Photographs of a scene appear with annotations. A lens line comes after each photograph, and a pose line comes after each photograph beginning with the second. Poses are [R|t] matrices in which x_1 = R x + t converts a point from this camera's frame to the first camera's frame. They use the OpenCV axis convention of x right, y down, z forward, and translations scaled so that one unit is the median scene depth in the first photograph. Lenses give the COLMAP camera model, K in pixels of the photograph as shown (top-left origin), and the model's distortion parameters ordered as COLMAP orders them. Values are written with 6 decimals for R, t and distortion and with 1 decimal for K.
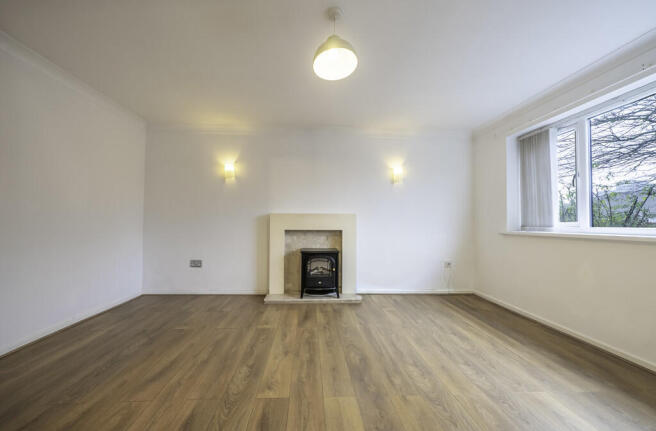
lens RADIAL K [[223.2, 0, 324.0], [0, 223.2, 220.3], [0, 0, 1]] dist [-0.003863, -0.000689]
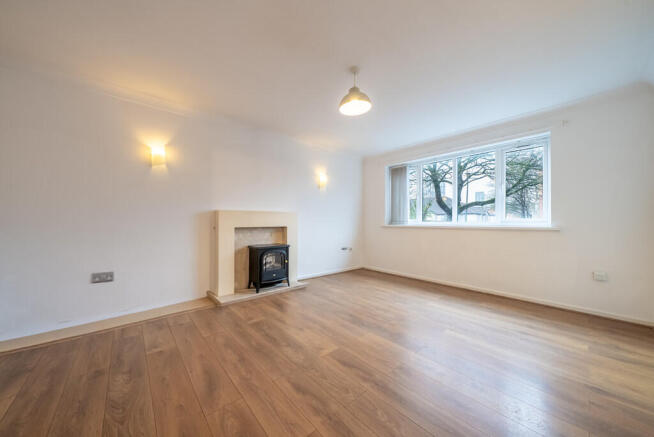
lens RADIAL K [[222.5, 0, 326.6], [0, 222.5, 221.1], [0, 0, 1]] dist [-0.003863, -0.000689]
pose [[0.786723, -0.006518, 0.617272, -0.469000], [-0.001093, 0.999928, 0.011952, 0.004050], [-0.617305, -0.010077, 0.786659, -0.003801]]
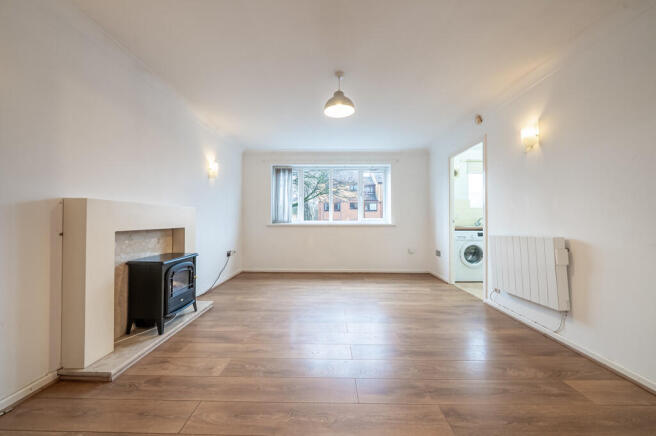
lens RADIAL K [[223.2, 0, 320.4], [0, 223.2, 217.8], [0, 0, 1]] dist [-0.003863, -0.000689]
pose [[0.085938, 0.003186, 0.996295, -0.687813], [-0.008497, 0.999961, -0.002465, 0.007434], [-0.996264, -0.008254, 0.085961, 0.470854]]
